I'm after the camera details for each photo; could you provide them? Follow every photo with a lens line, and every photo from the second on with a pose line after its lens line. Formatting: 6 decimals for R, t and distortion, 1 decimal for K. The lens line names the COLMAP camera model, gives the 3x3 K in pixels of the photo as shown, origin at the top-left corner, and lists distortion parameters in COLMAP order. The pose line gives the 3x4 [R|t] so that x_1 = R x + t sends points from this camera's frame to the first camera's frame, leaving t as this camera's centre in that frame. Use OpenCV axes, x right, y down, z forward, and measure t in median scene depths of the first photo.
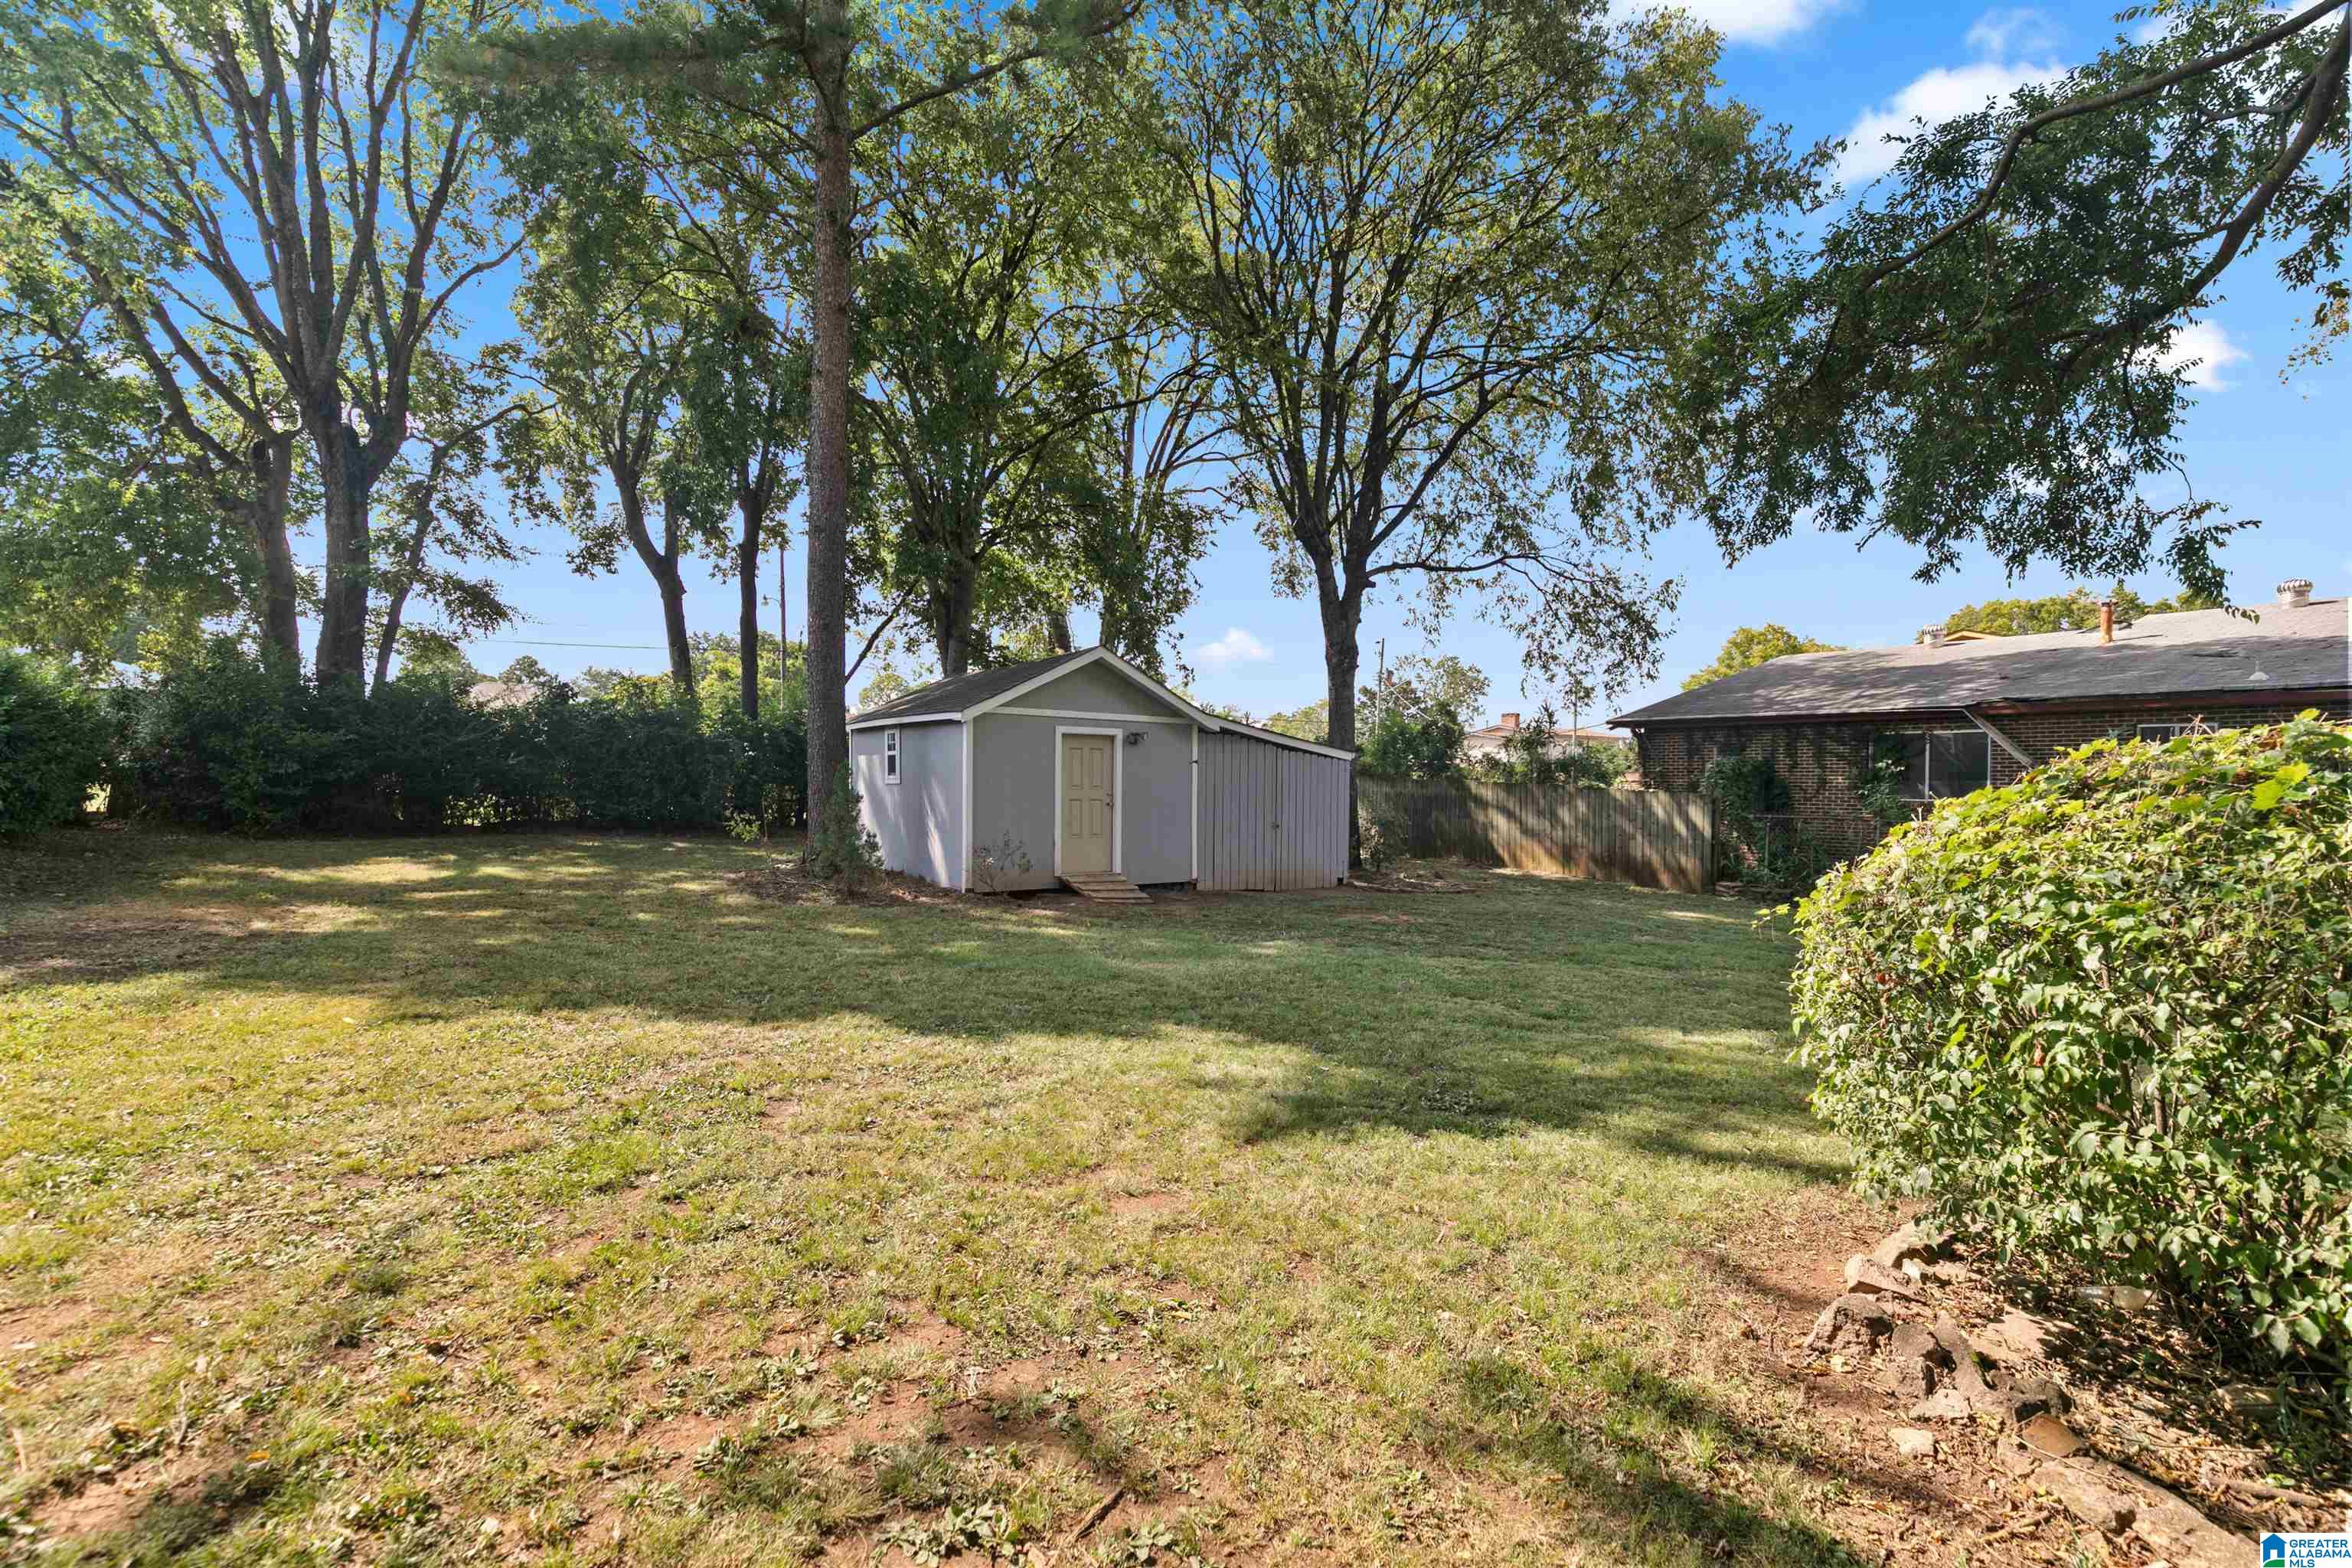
lens RADIAL K [[1063.9, 0, 1173.7], [0, 1063.9, 763.5], [0, 0, 1]] dist [0.009112, -0.000819]
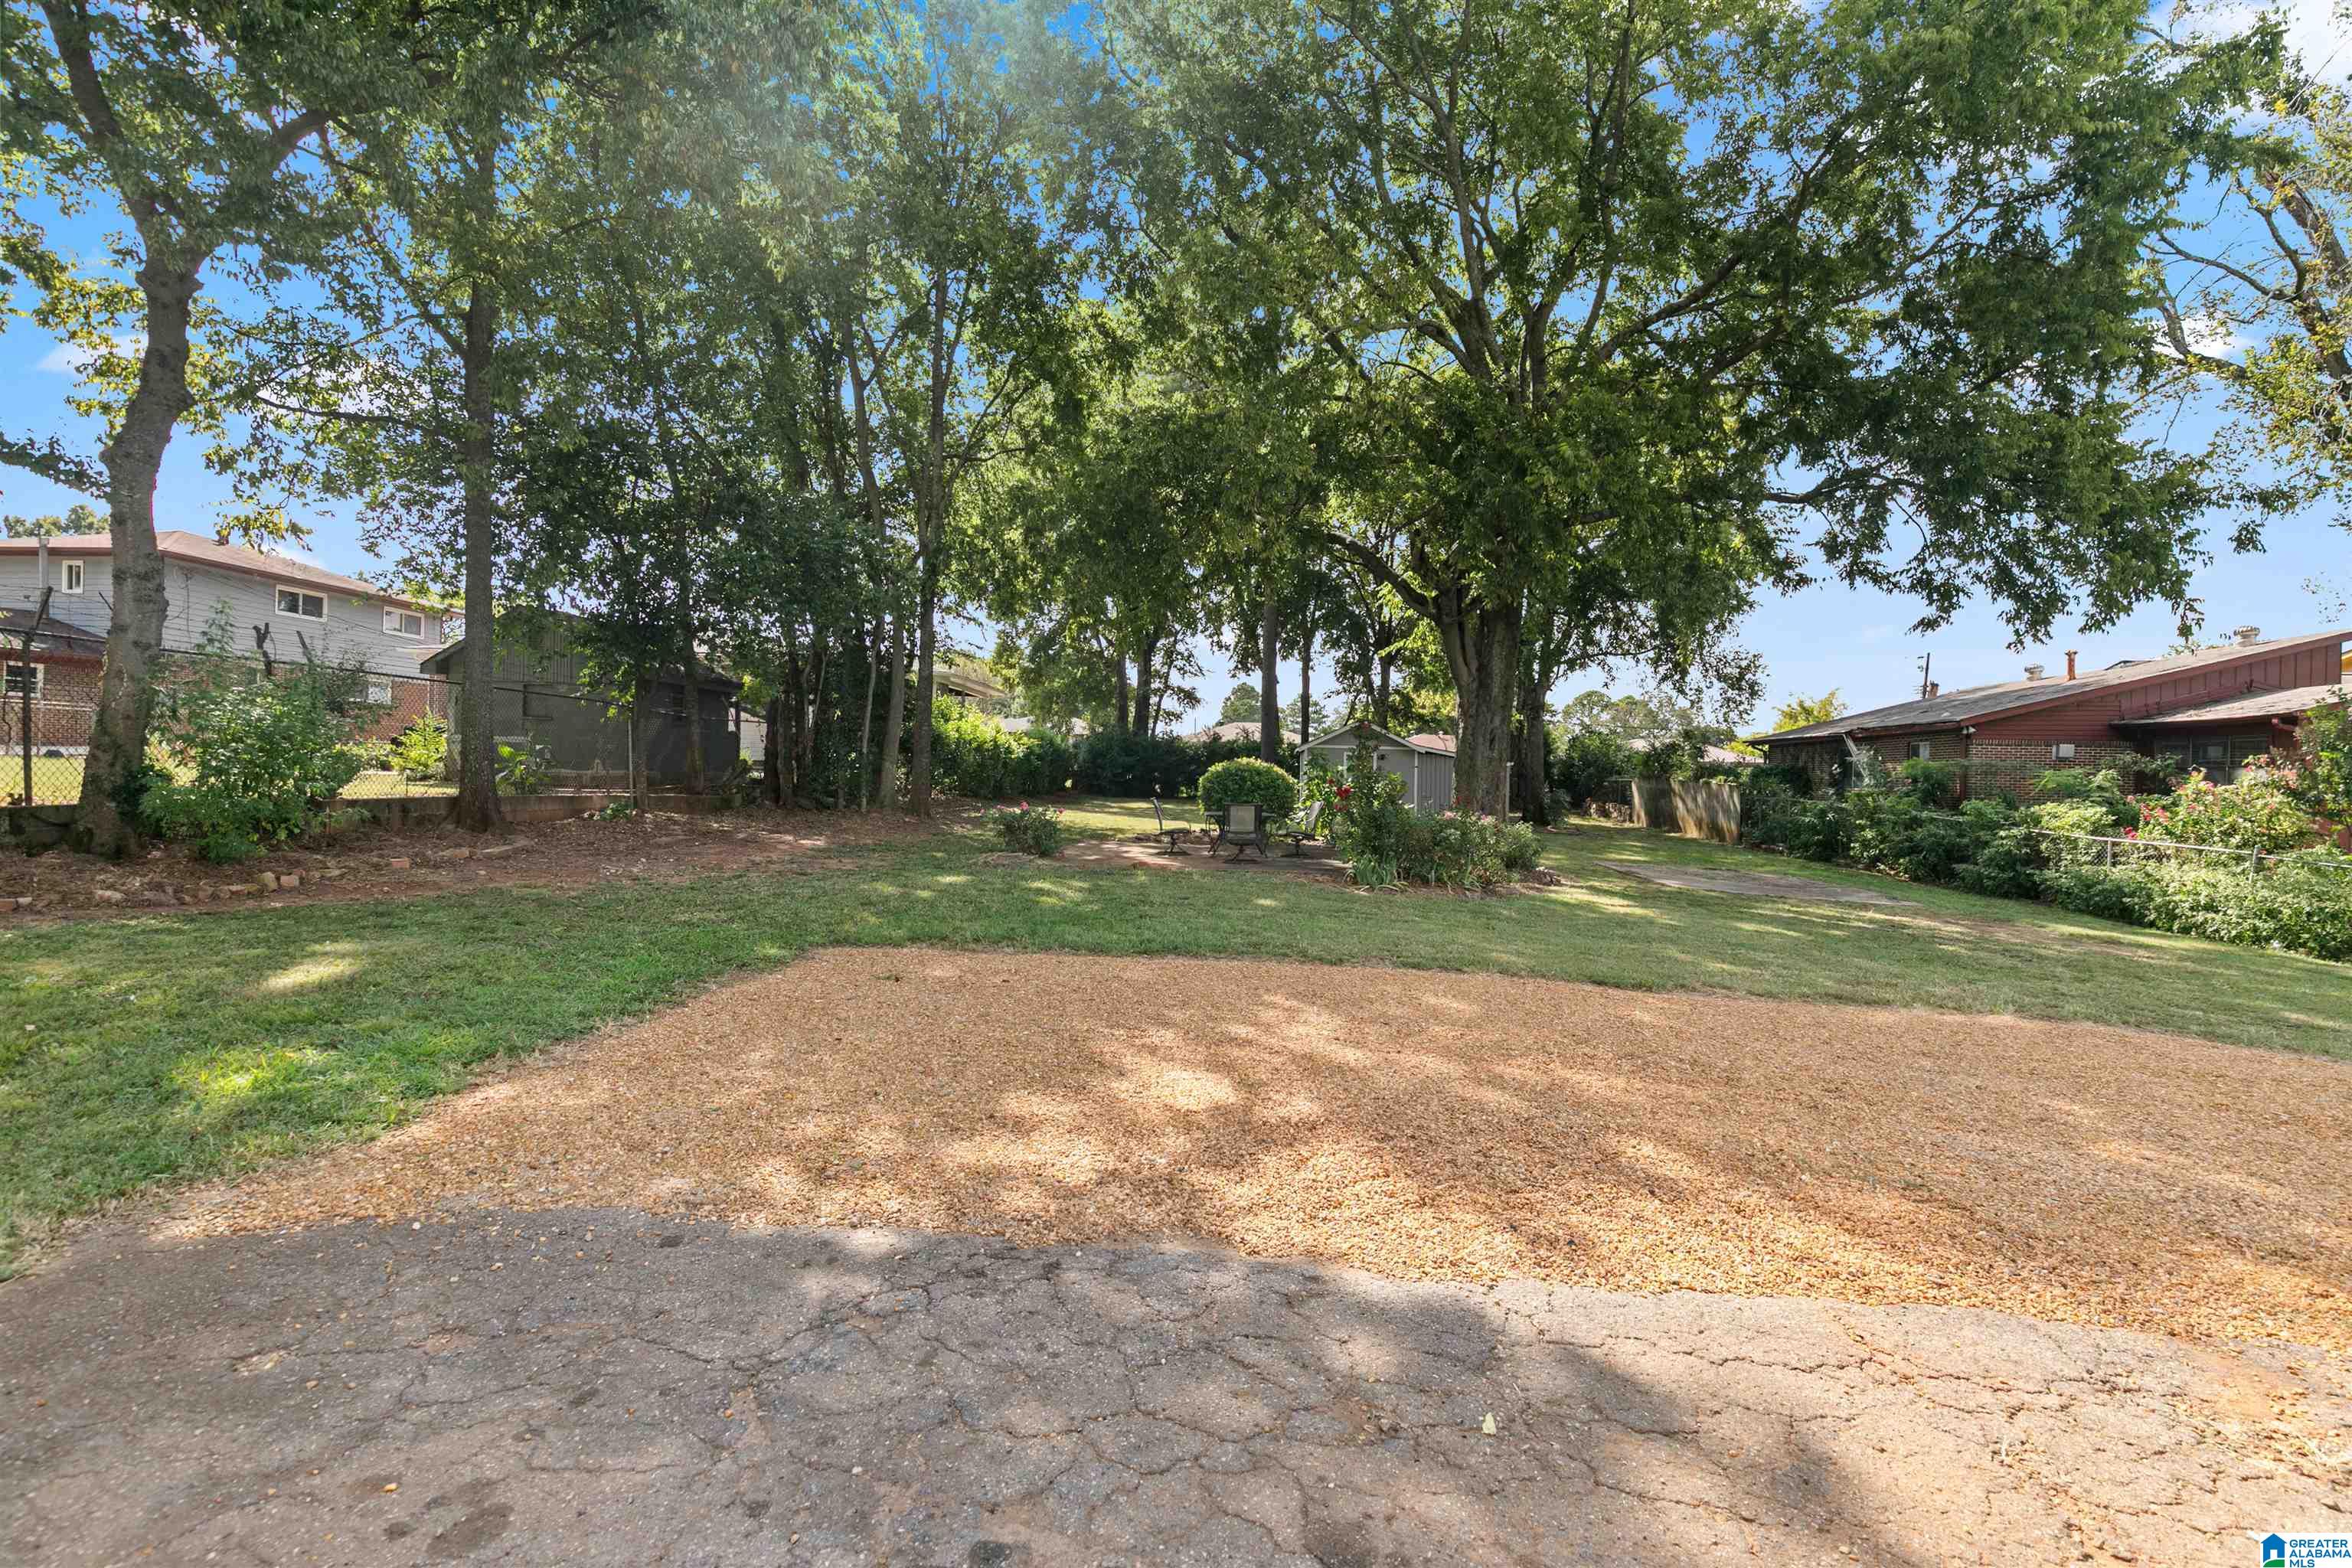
lens RADIAL K [[1063.9, 0, 1173.7], [0, 1063.9, 763.5], [0, 0, 1]] dist [0.009112, -0.000819]
pose [[0.804164, 0.000751, -0.594407, 0.673714], [-0.010049, 0.999873, -0.012332, 0.019440], [0.594323, 0.015890, 0.804070, -0.846336]]
